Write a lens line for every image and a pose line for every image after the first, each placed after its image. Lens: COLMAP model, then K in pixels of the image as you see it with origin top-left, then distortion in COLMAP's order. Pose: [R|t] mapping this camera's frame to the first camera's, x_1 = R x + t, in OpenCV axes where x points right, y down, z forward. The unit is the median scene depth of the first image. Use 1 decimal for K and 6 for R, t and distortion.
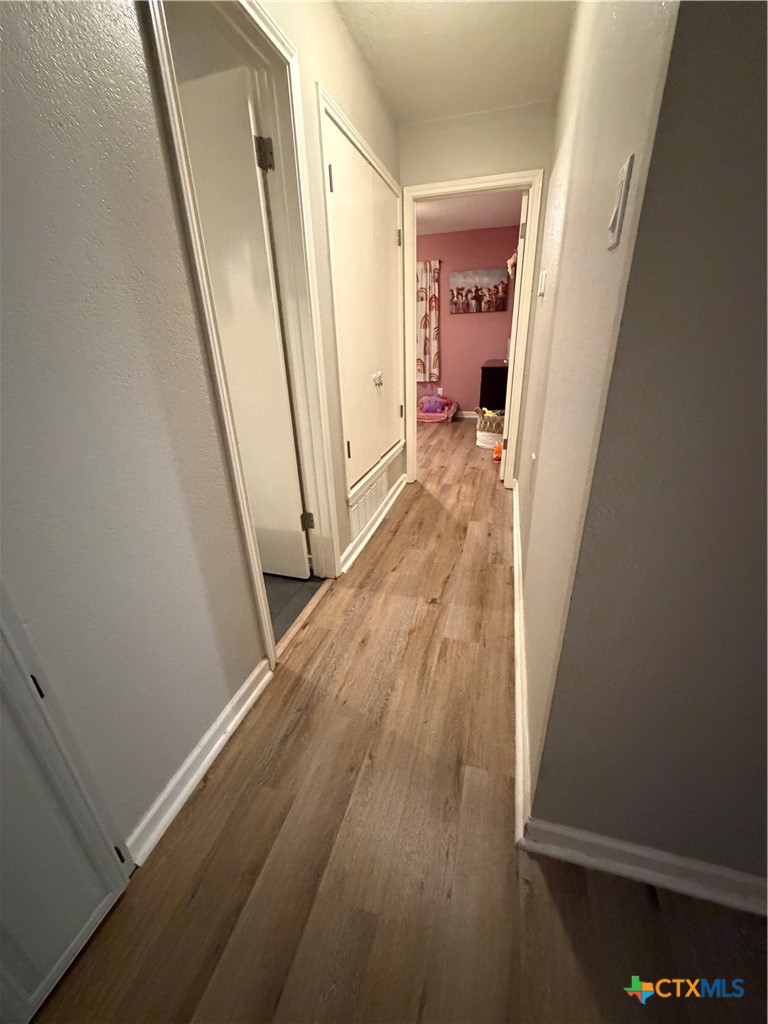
lens RADIAL K [[410.4, 0, 381.5], [0, 410.4, 510.8], [0, 0, 1]] dist [0.000007, -0.000043]
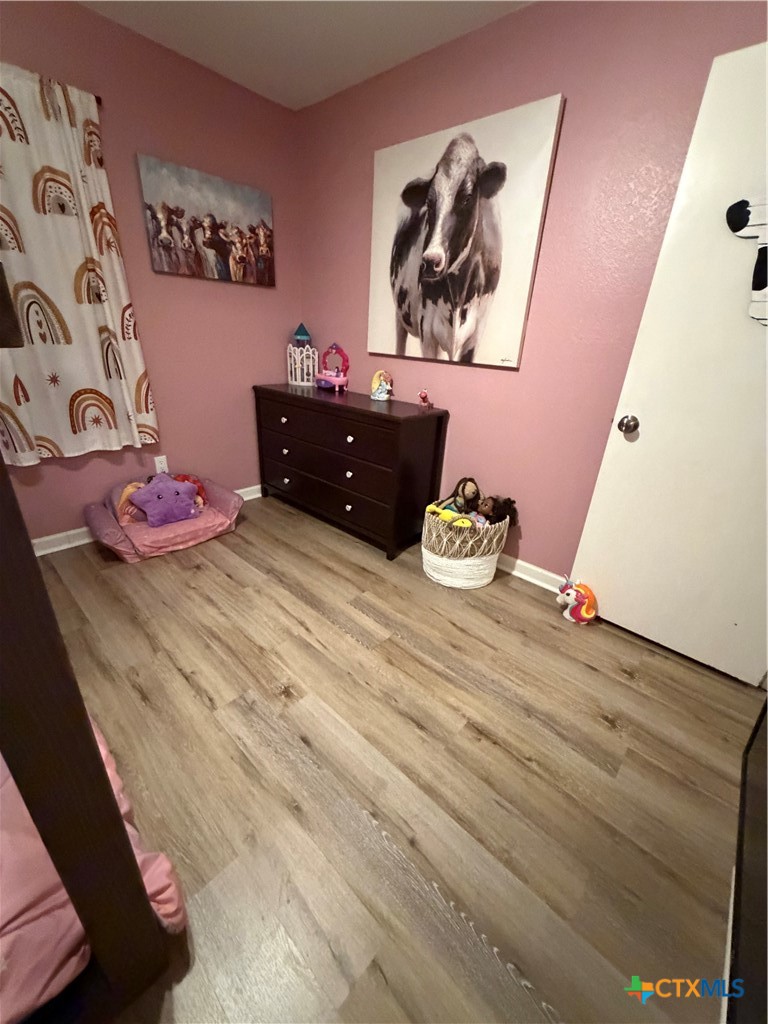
lens RADIAL K [[410.4, 0, 385.0], [0, 410.4, 508.3], [0, 0, 1]] dist [0.000007, -0.000043]
pose [[0.444640, -0.296196, 0.845318, -0.247283], [0.293132, 0.939892, 0.175146, -0.536441], [-0.846386, 0.169913, 0.504738, 1.285220]]
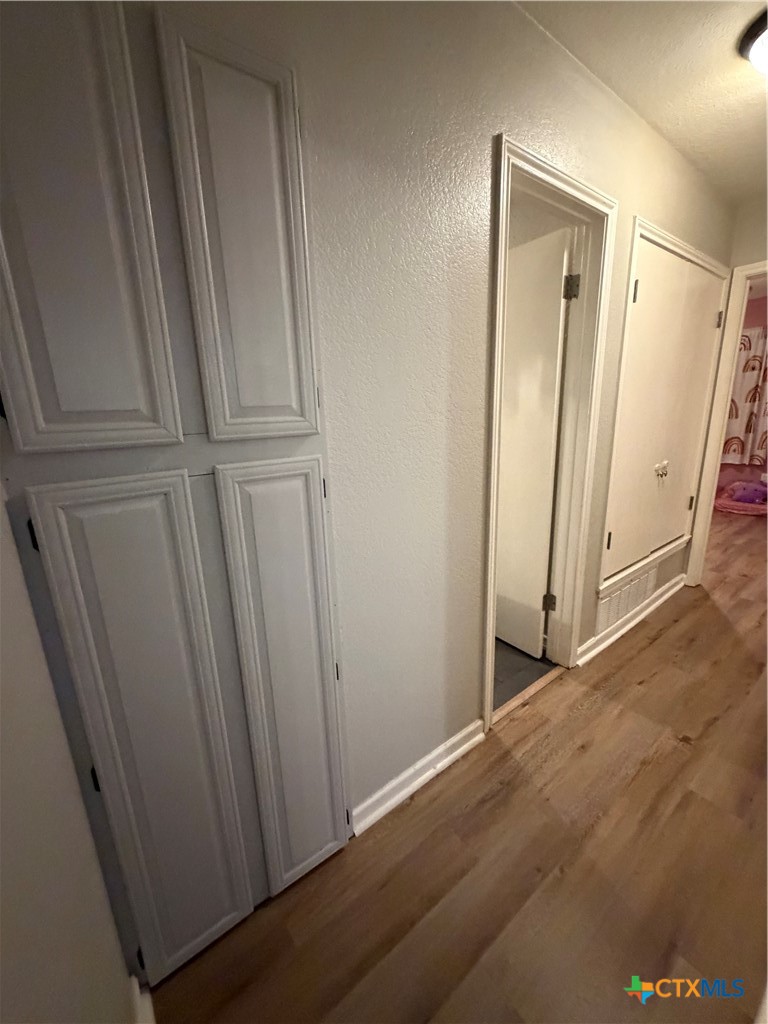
lens RADIAL K [[410.4, 0, 380.9], [0, 410.4, 510.5], [0, 0, 1]] dist [0.000007, -0.000043]
pose [[0.805046, 0.150588, -0.573781, 0.023756], [-0.226782, 0.971898, -0.063115, -0.026541], [0.548152, 0.180934, 0.816573, -0.072431]]
